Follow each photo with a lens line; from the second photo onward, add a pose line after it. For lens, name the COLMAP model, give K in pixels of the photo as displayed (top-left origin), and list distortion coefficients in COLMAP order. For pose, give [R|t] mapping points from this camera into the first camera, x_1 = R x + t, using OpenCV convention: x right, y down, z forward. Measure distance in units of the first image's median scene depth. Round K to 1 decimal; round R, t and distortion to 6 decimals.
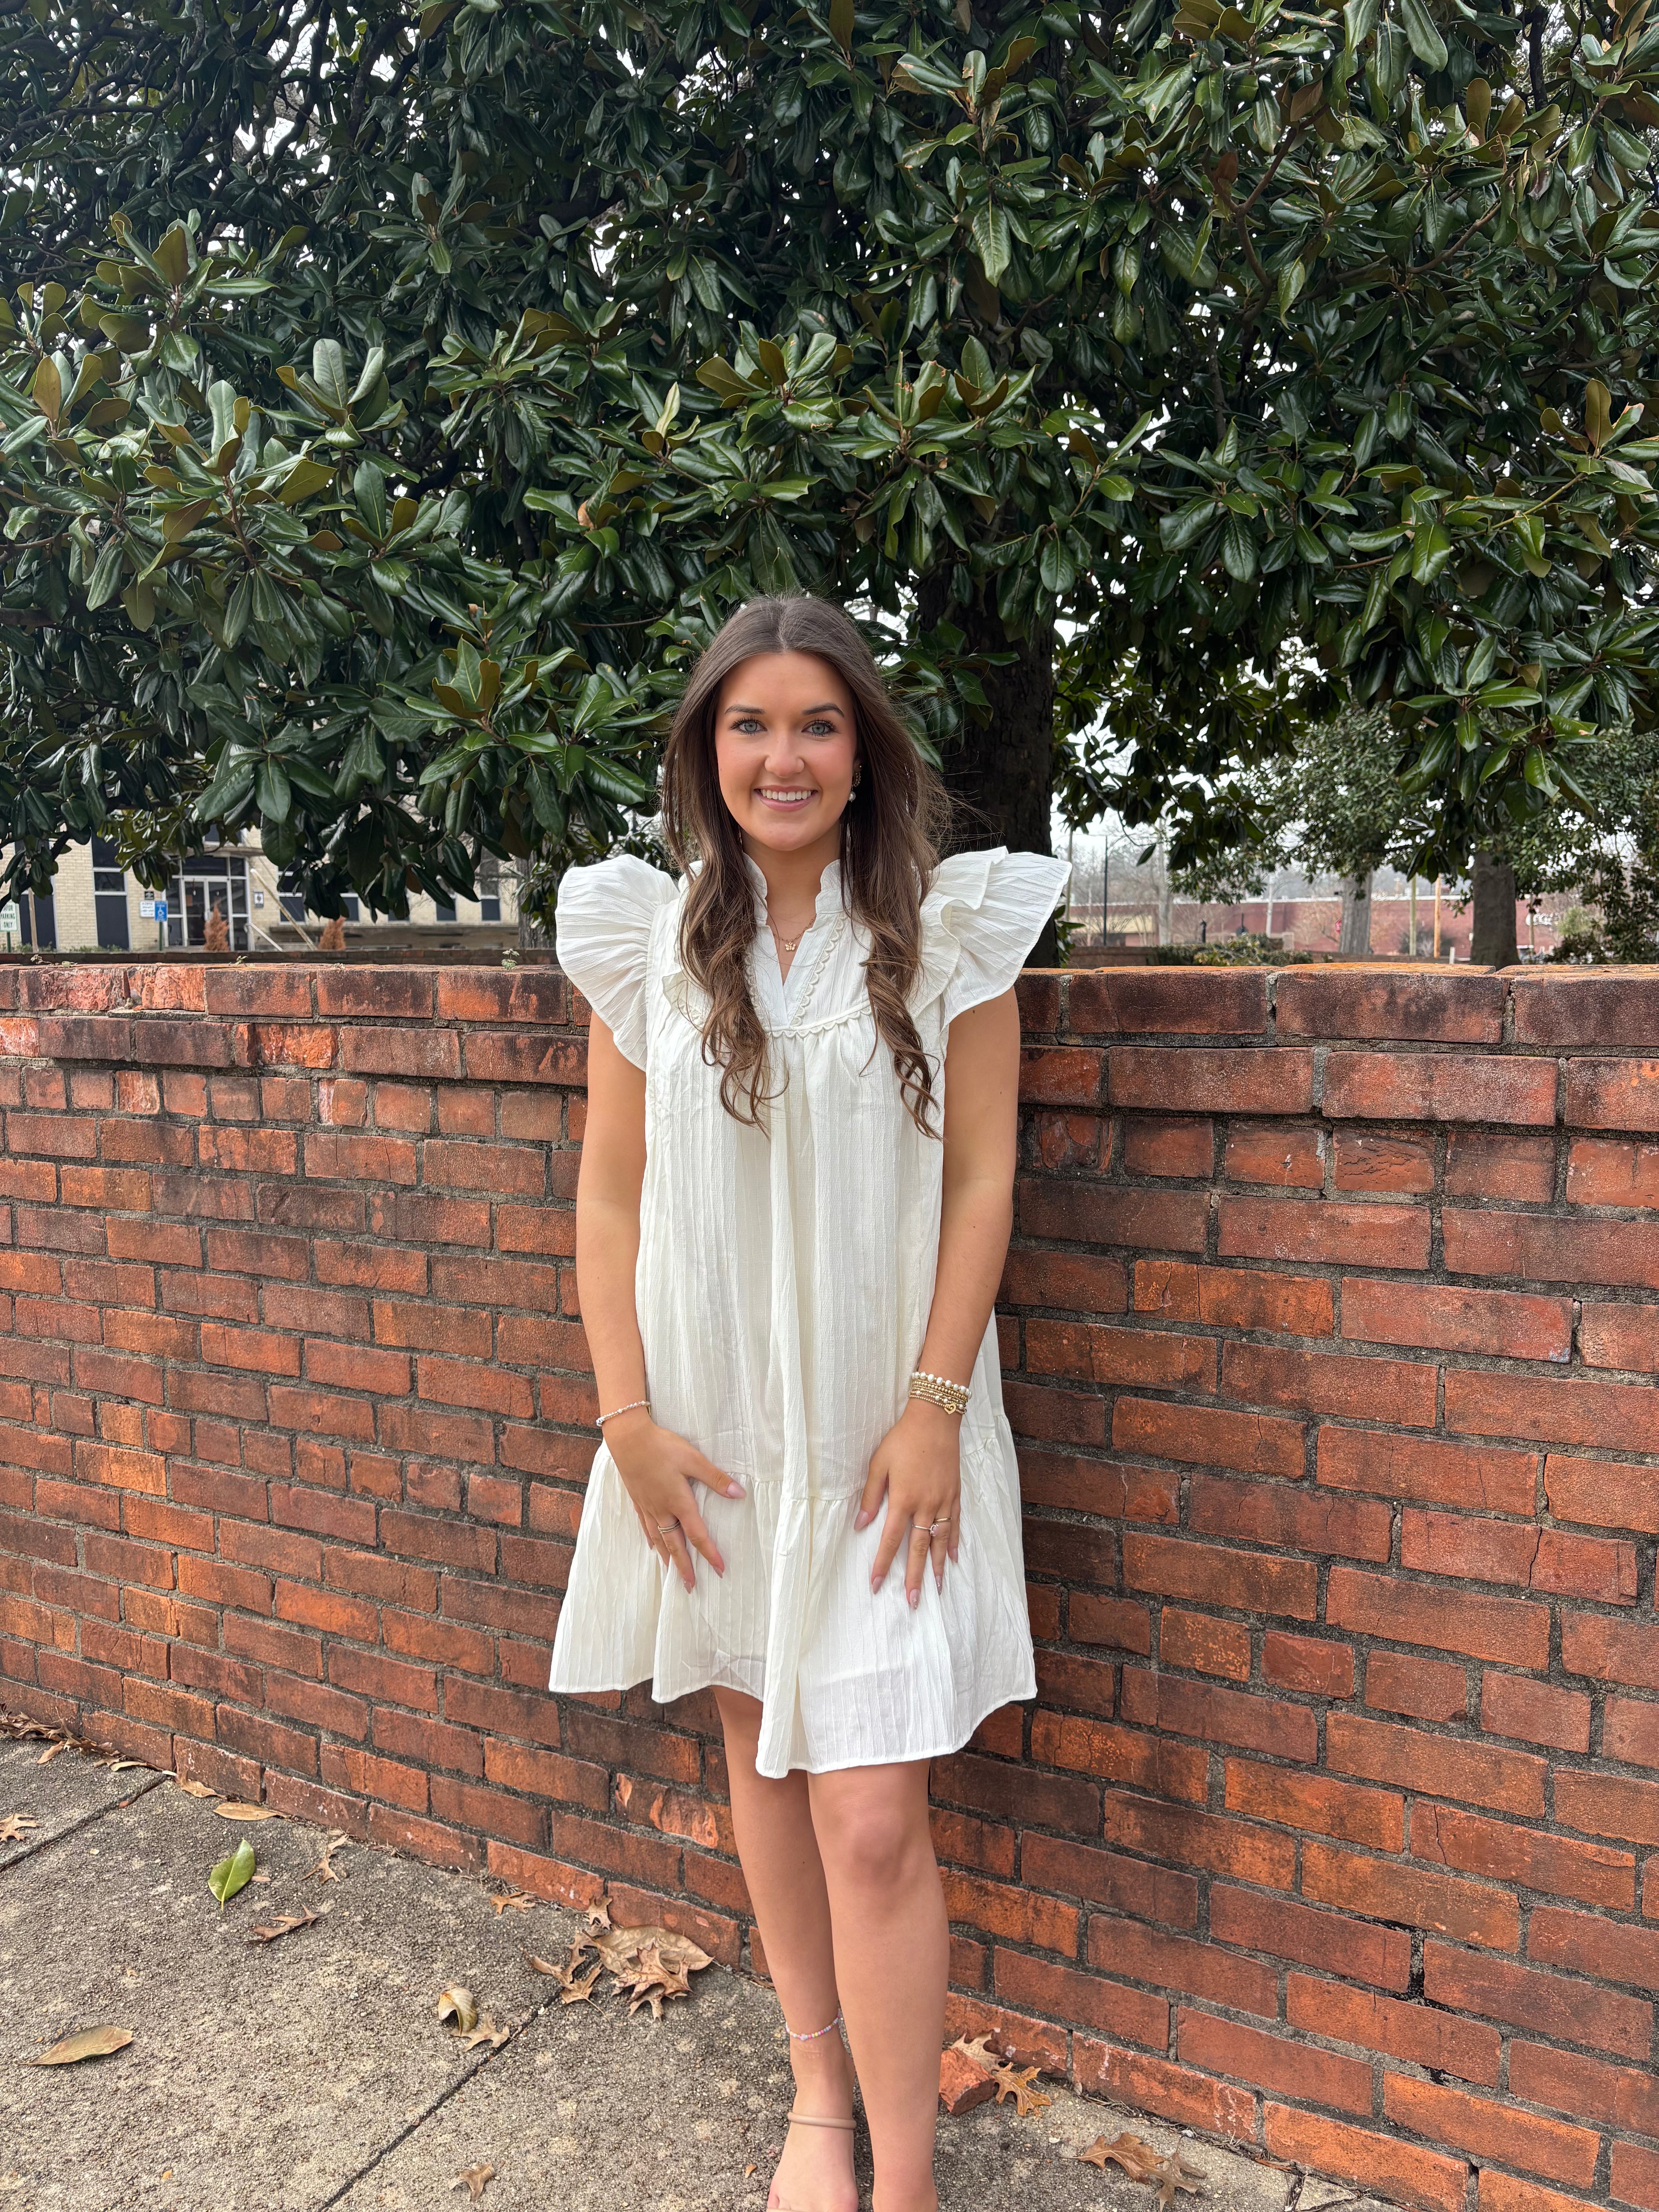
lens RADIAL K [[1721.8, 0, 846.5], [0, 1721.8, 1099.6], [0, 0, 1]] dist [0.048023, -0.048019]
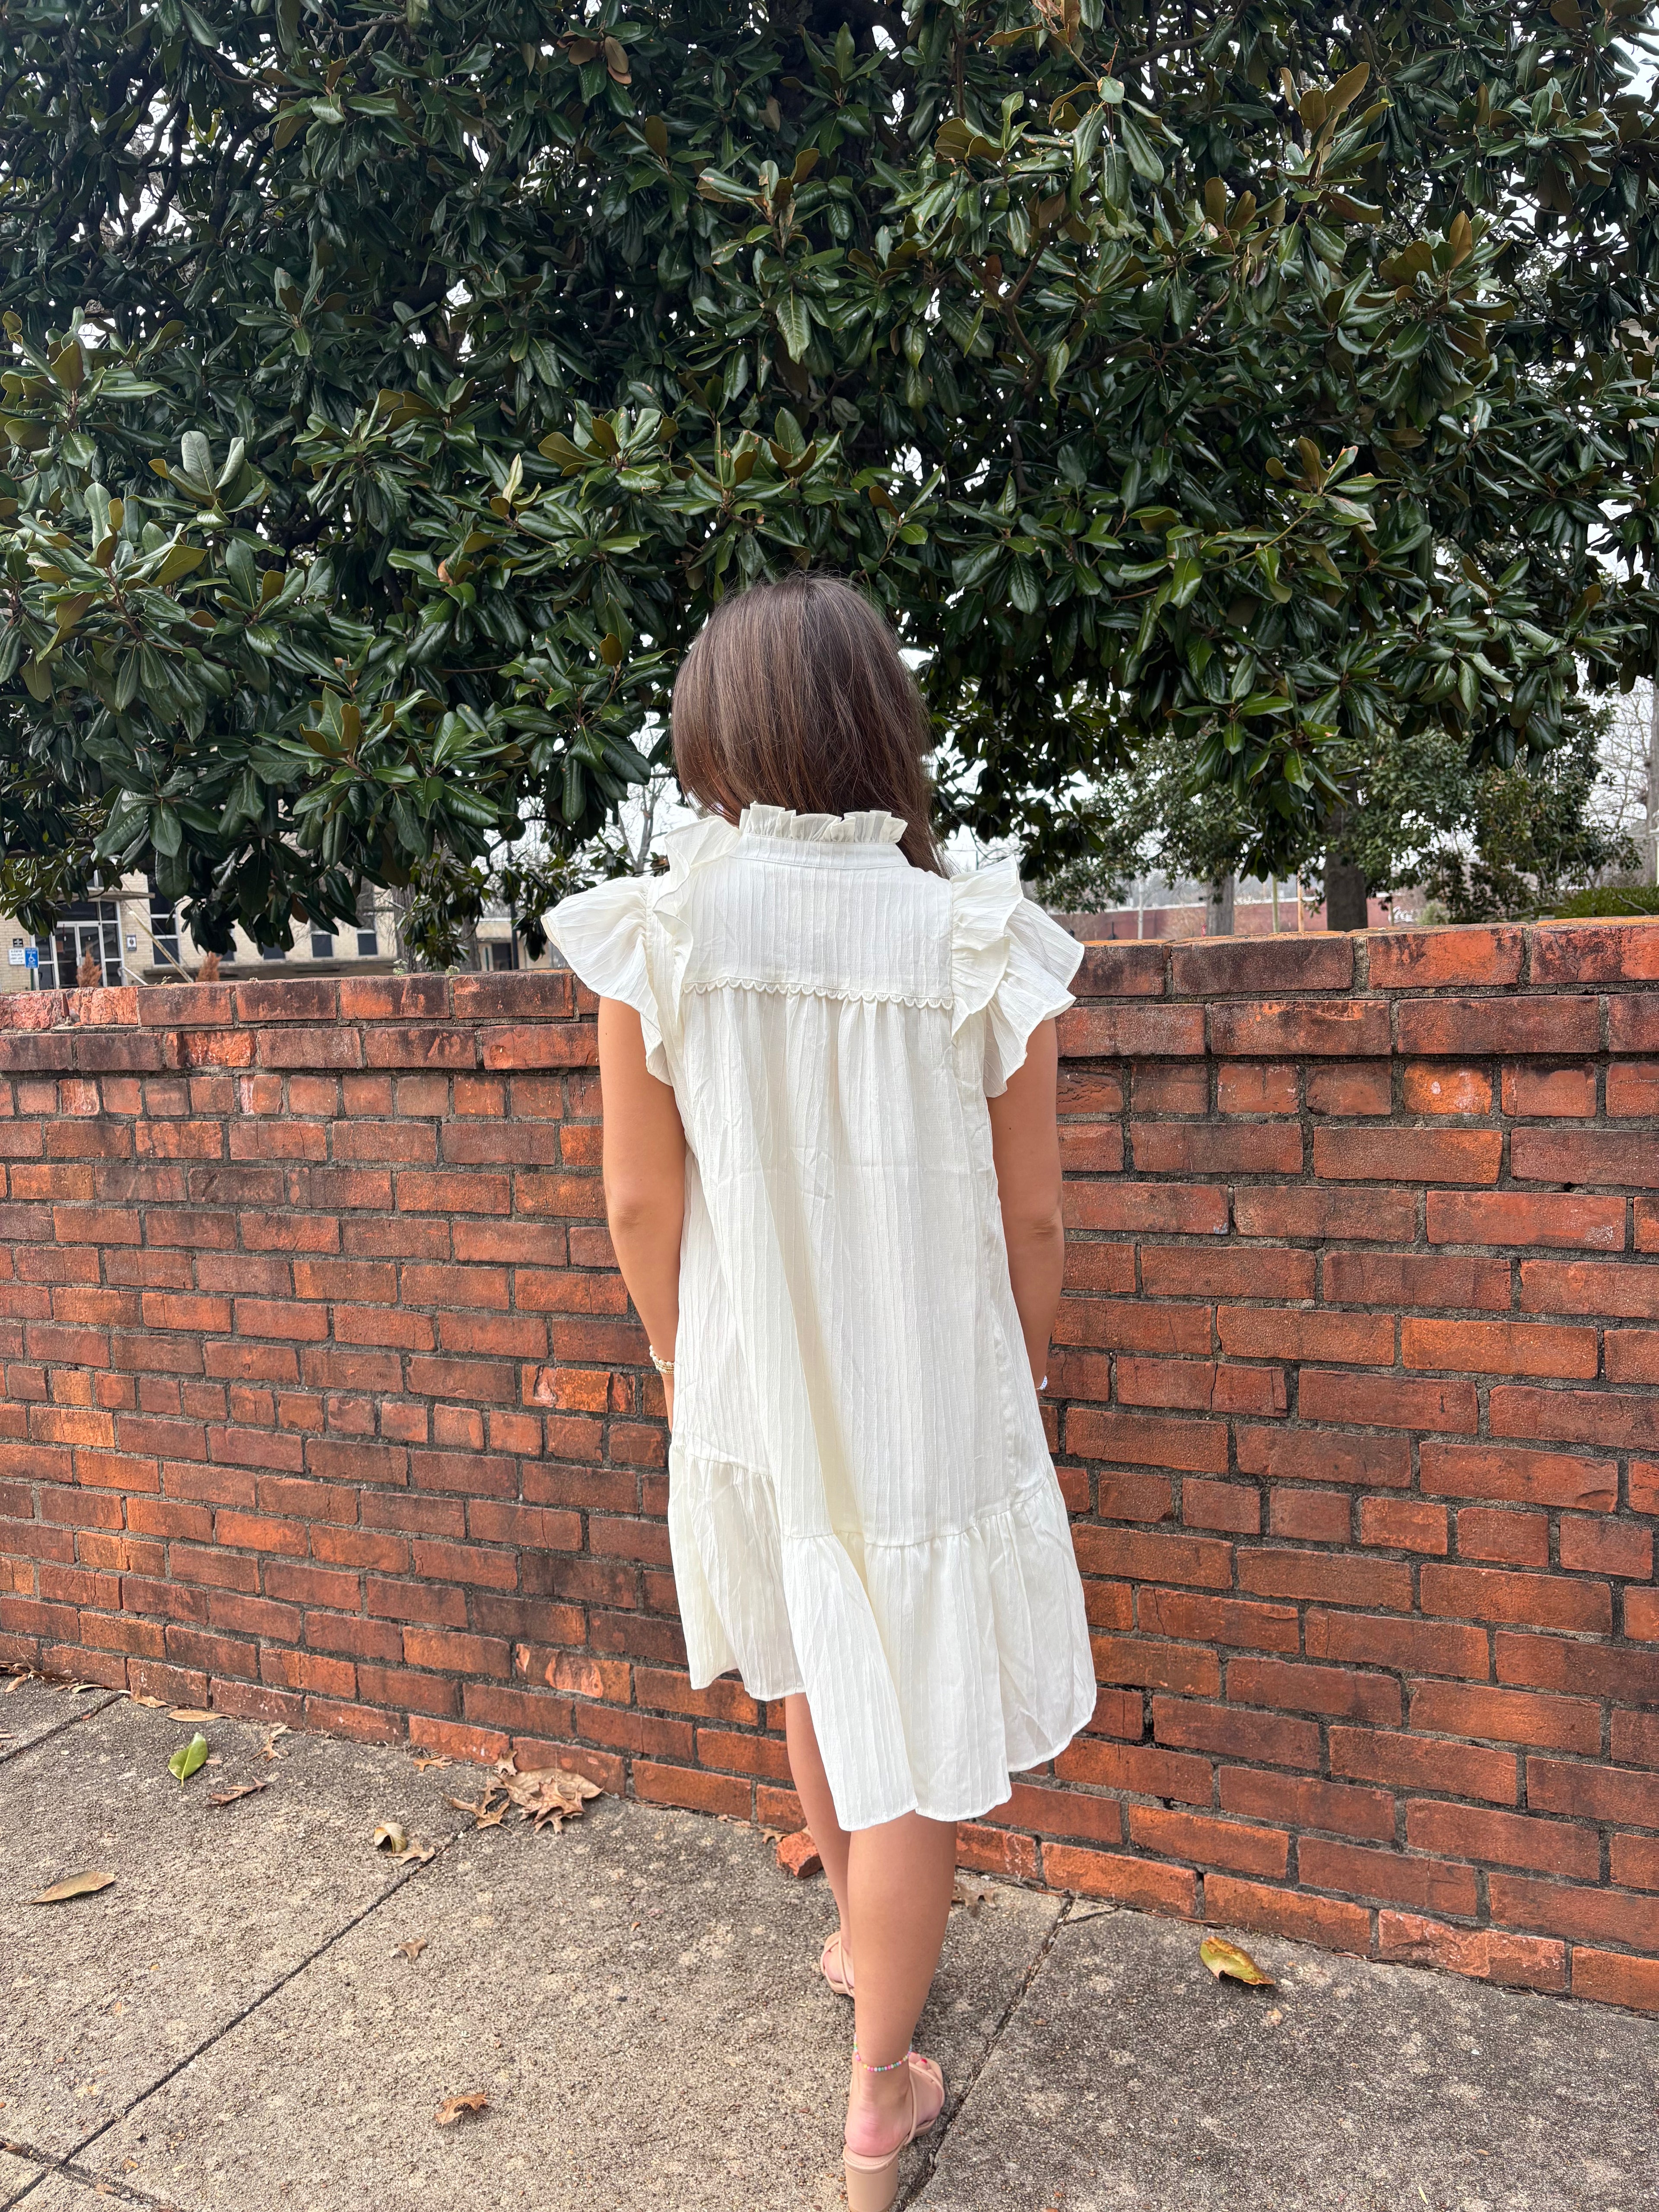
lens RADIAL K [[1721.8, 0, 800.5], [0, 1721.8, 1100.5], [0, 0, 1]] dist [0.048023, -0.048019]
pose [[0.998246, -0.040618, 0.043068, 0.023142], [0.041119, 0.999096, -0.010807, 0.030276], [-0.042590, 0.012559, 0.999014, -0.177753]]
